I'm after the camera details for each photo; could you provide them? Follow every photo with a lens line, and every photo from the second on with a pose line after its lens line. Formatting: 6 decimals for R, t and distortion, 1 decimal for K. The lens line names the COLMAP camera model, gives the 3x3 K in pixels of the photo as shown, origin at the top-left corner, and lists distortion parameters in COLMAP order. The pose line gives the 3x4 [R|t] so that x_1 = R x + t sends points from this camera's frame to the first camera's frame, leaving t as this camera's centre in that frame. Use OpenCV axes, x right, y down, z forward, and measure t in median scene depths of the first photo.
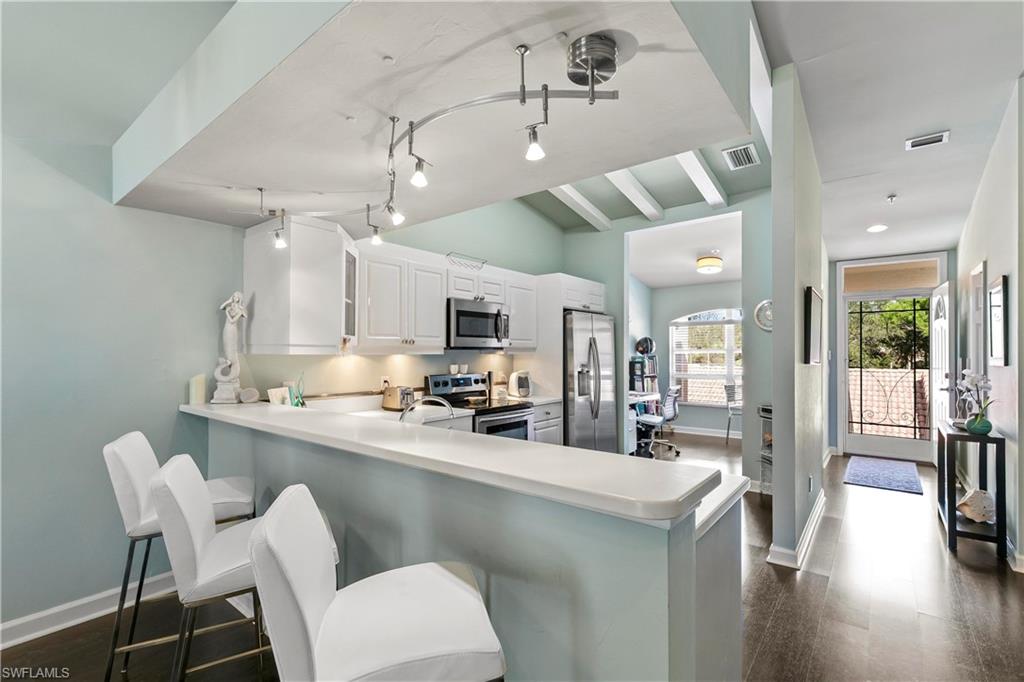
lens RADIAL K [[457.2, 0, 513.0], [0, 457.2, 351.0], [0, 0, 1]] dist [0.001149, 0.000068]
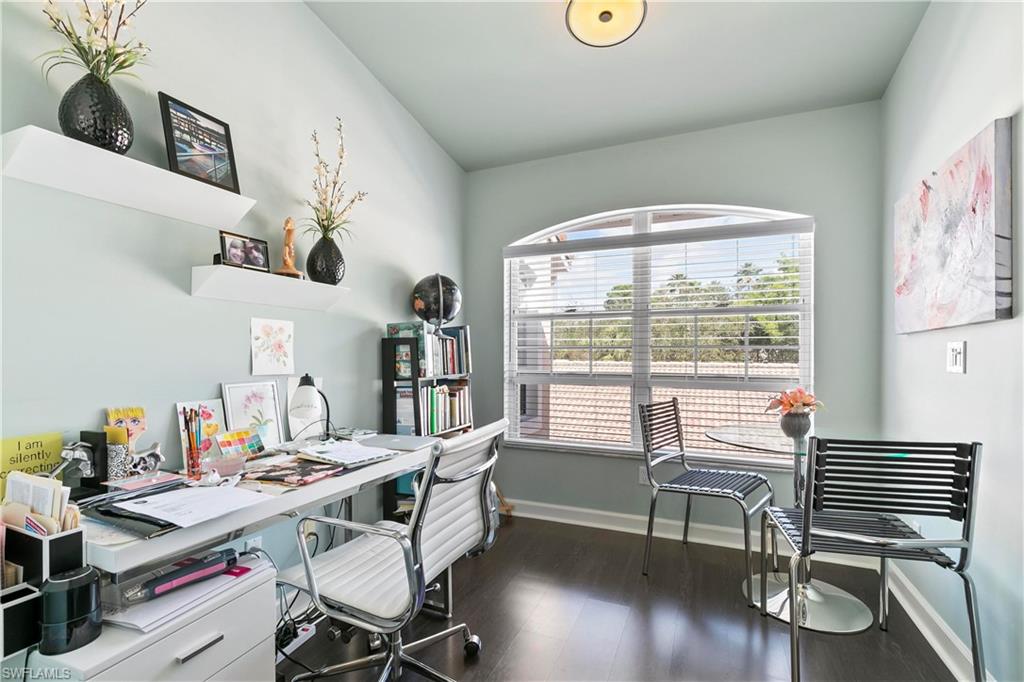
lens RADIAL K [[457.2, 0, 513.0], [0, 457.2, 351.0], [0, 0, 1]] dist [0.001149, 0.000068]
pose [[0.964351, 0.000568, 0.264627, 0.403857], [-0.001102, 0.999998, 0.001871, 0.048498], [-0.264625, -0.002096, 0.964349, 1.005224]]
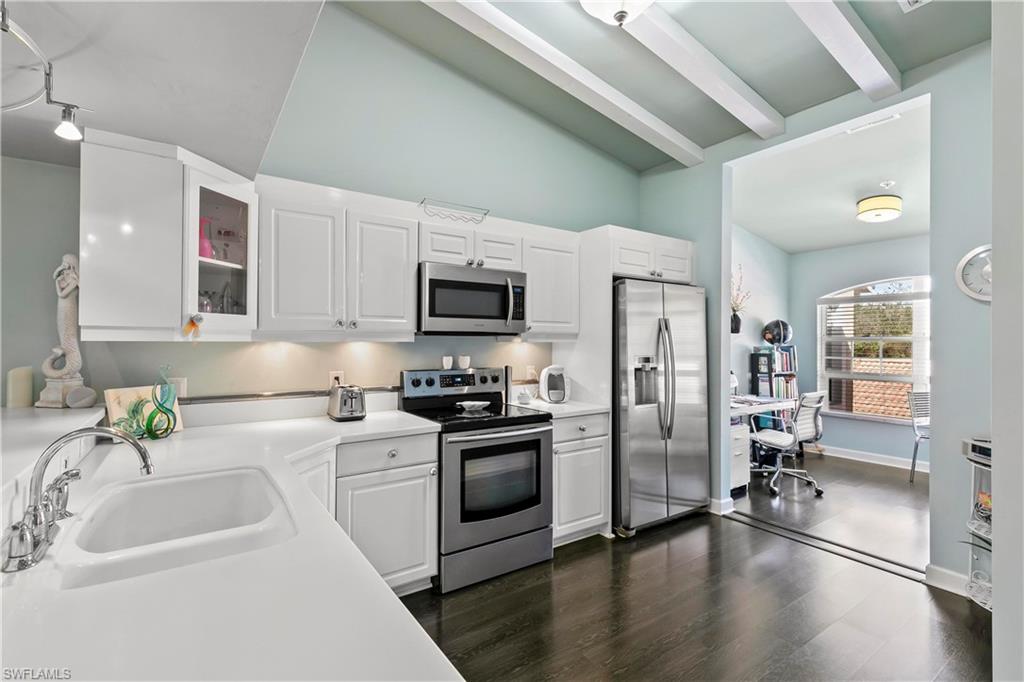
lens RADIAL K [[466.3, 0, 512.0], [0, 466.3, 341.0], [0, 0, 1]] dist [0.002164, 0.000038]
pose [[0.956600, 0.001908, -0.291398, 0.169014], [-0.001602, 0.999998, 0.001286, 0.003631], [0.291400, -0.000764, 0.956601, 0.286719]]
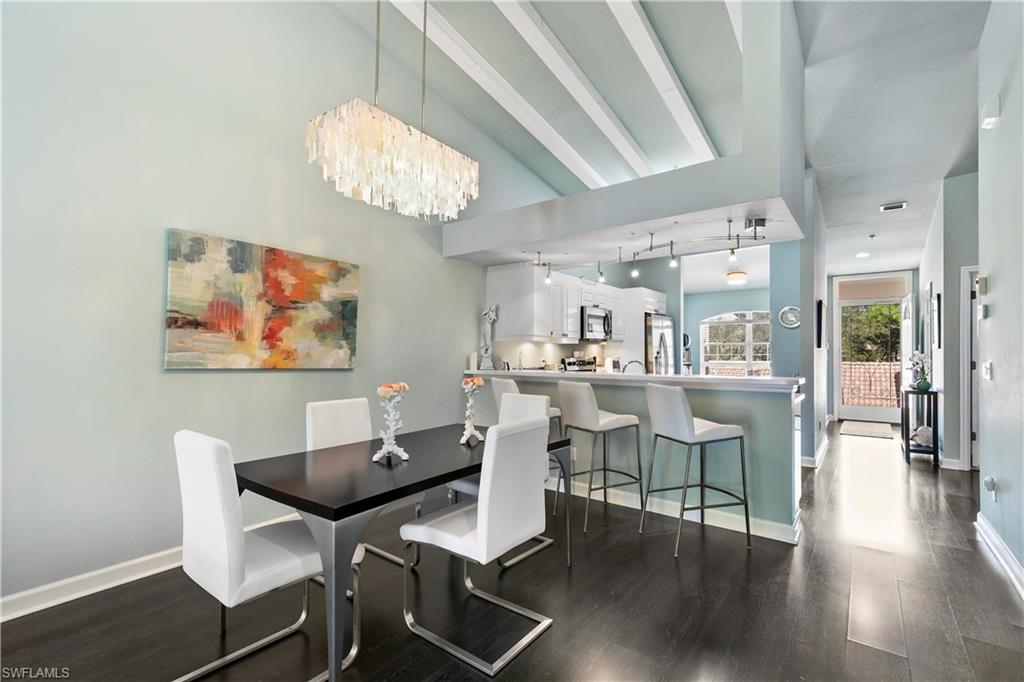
lens RADIAL K [[457.2, 0, 513.0], [0, 457.2, 351.0], [0, 0, 1]] dist [0.001149, 0.000068]
pose [[0.999840, -0.002405, 0.017747, -0.323729], [0.002365, 0.999995, 0.002285, 0.022788], [-0.017752, -0.002242, 0.999840, -0.412488]]
